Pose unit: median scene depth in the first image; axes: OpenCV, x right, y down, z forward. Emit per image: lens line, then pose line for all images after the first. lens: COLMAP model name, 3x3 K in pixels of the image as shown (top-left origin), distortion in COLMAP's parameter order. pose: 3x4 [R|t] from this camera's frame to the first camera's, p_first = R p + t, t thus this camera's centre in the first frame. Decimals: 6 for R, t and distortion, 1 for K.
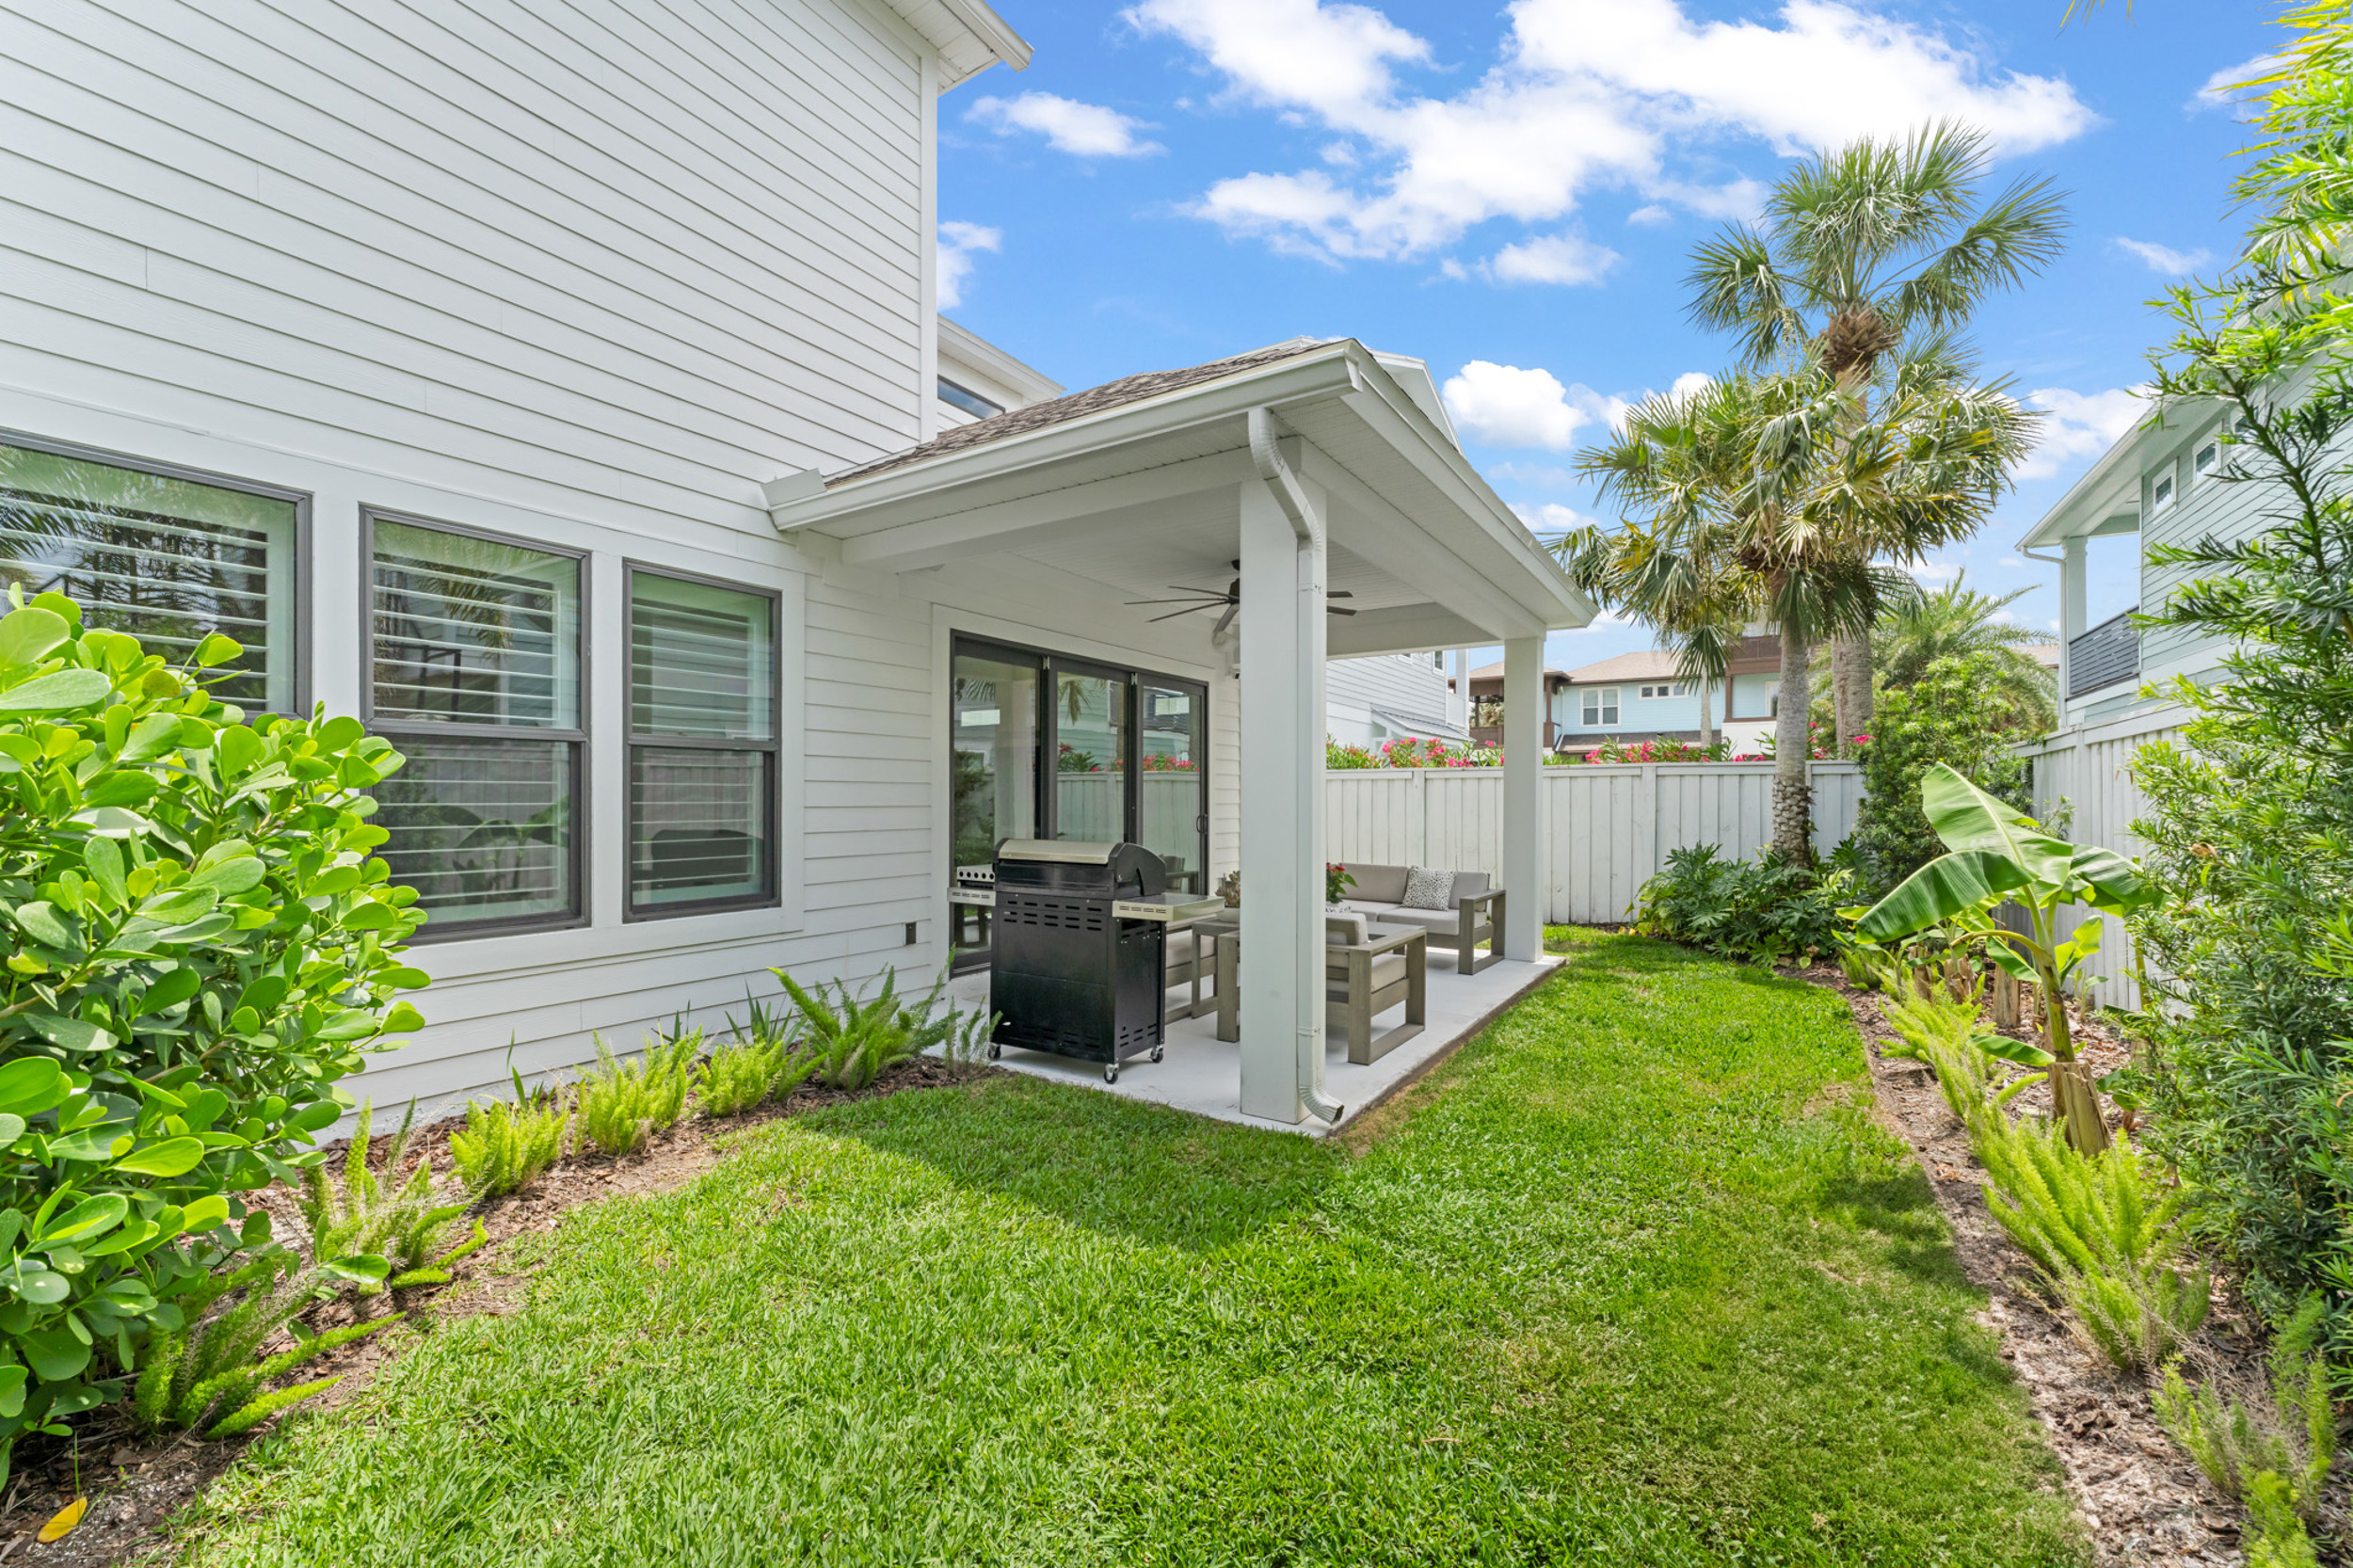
lens RADIAL K [[957.8, 0, 1173.8], [0, 957.8, 792.4], [0, 0, 1]] dist [-0.001115, -0.000603]
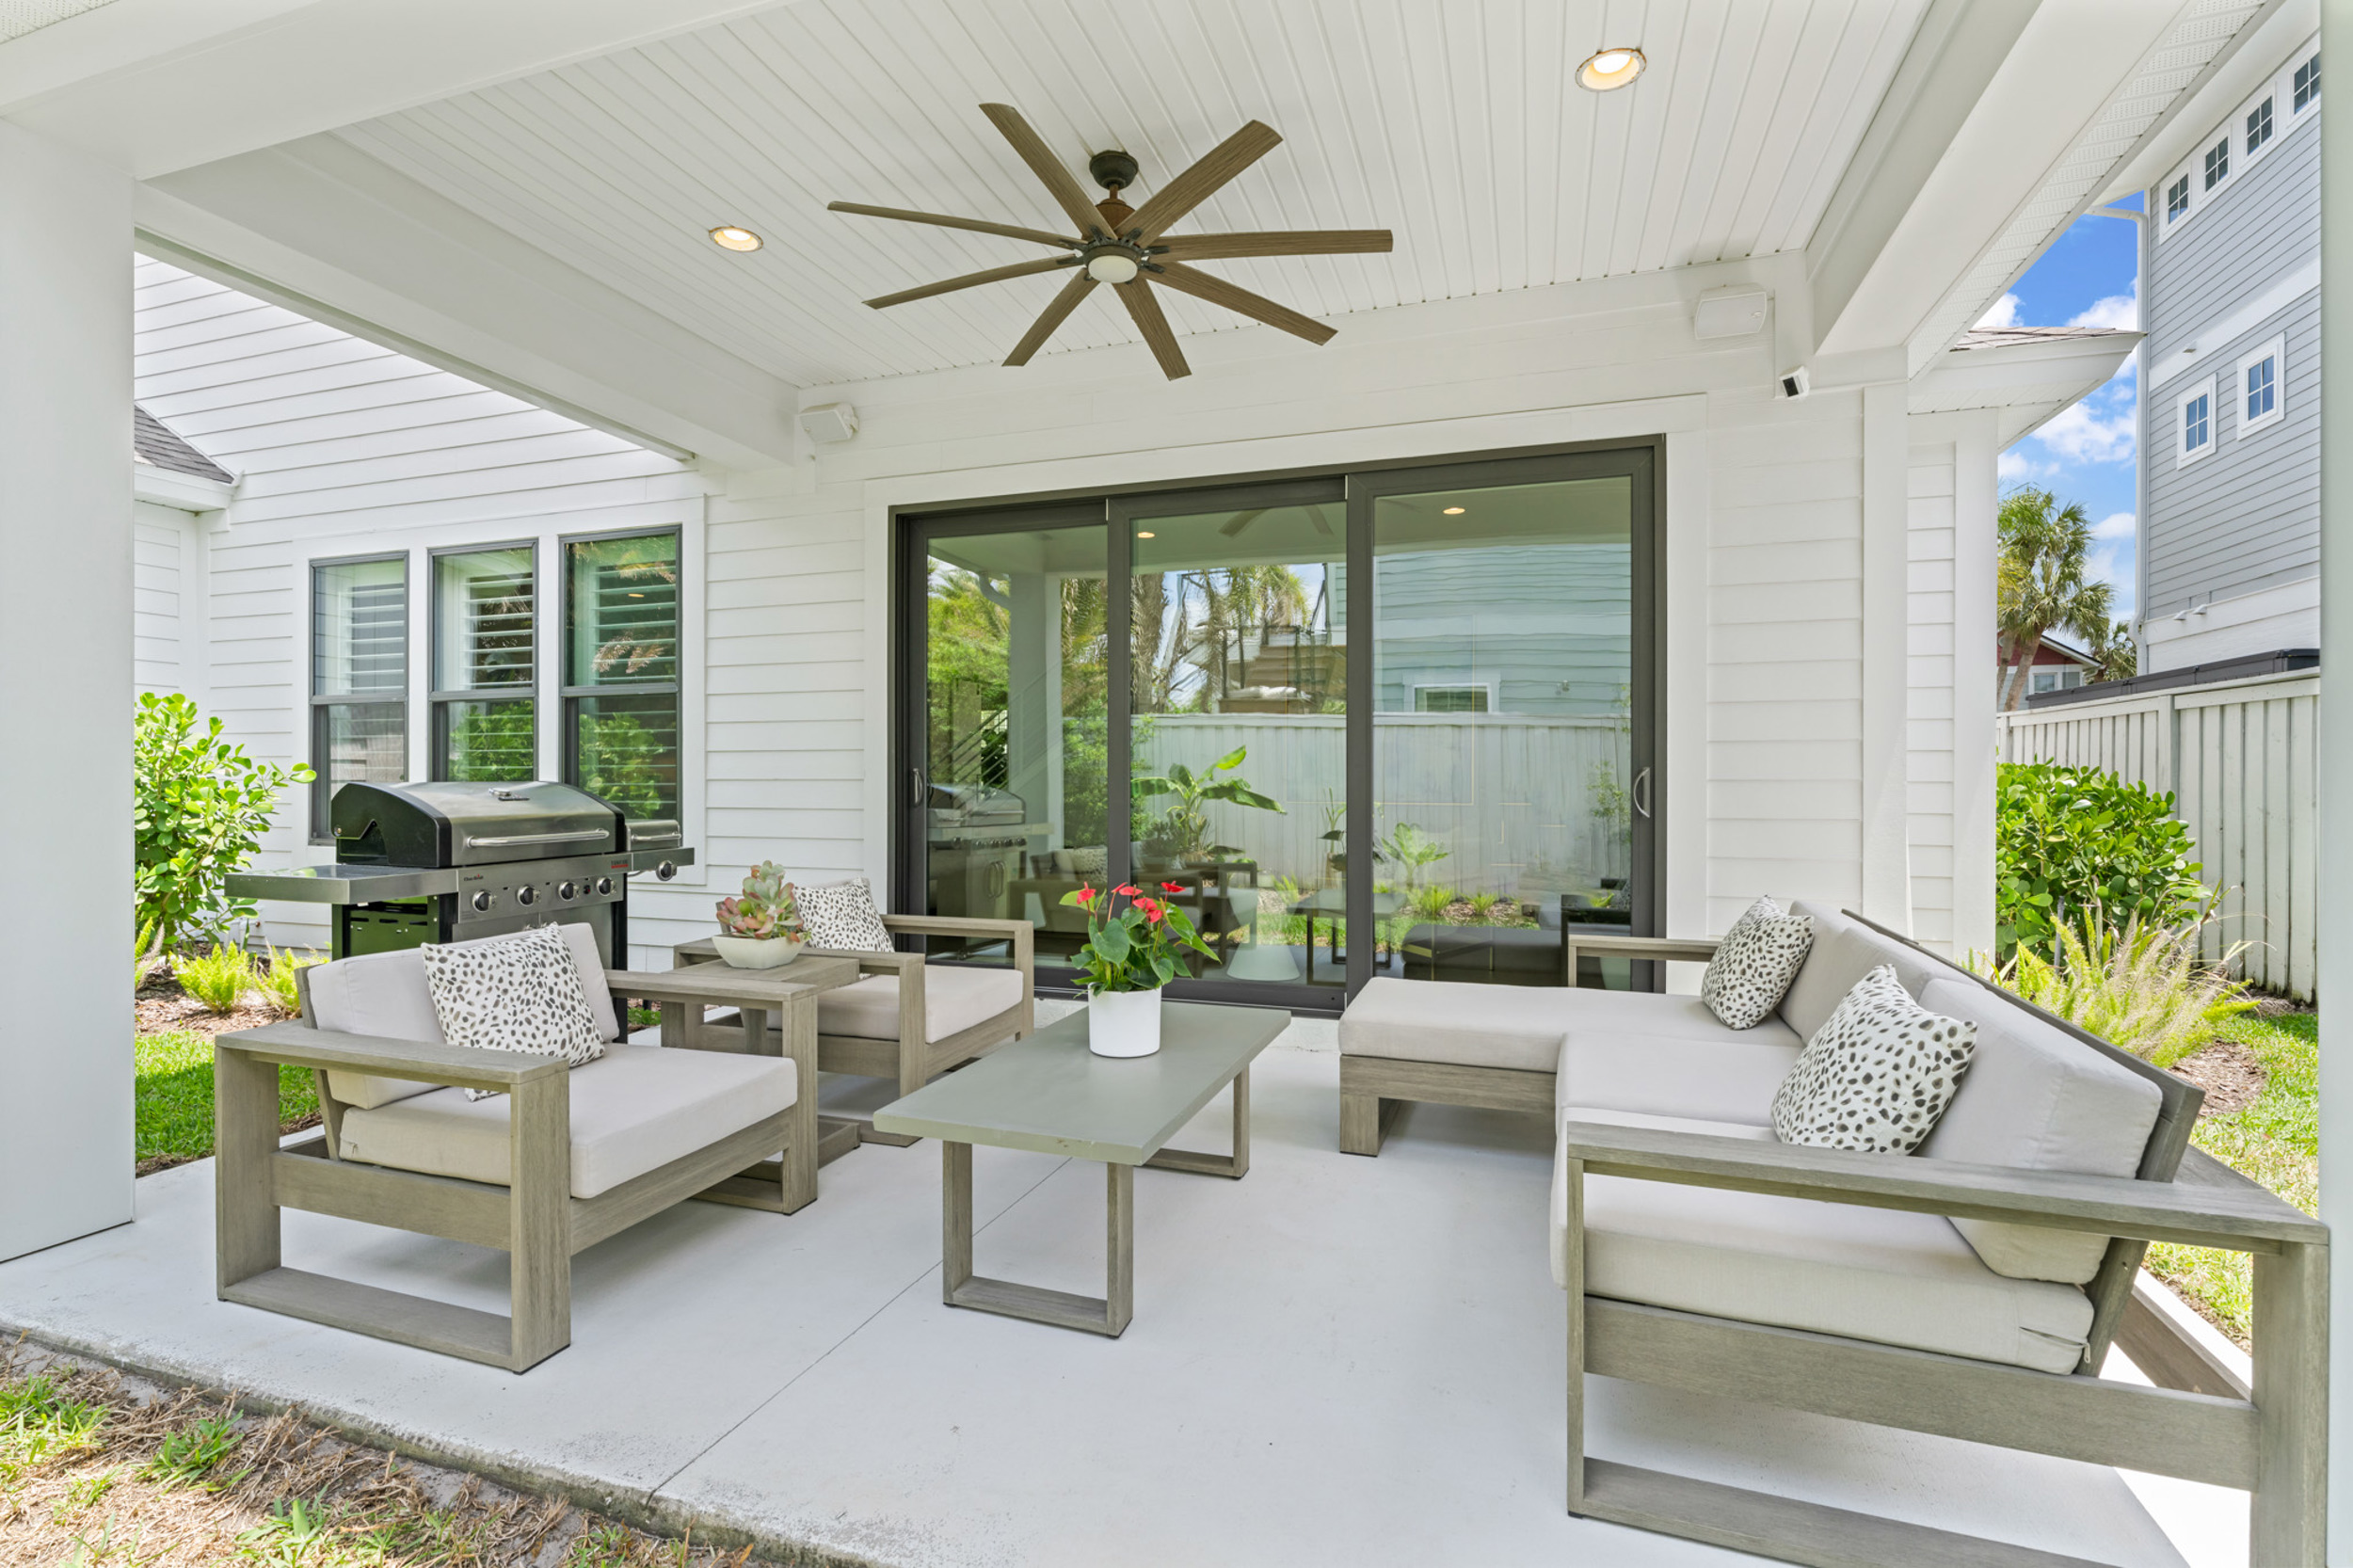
lens RADIAL K [[1064.3, 0, 1178.3], [0, 1064.3, 782.1], [0, 0, 1]] dist [-0.000362, -0.000005]
pose [[0.227395, 0.002697, -0.973799, 0.746520], [0.007776, 0.999959, 0.004586, 0.045904], [0.973772, -0.008615, 0.227365, 1.264750]]
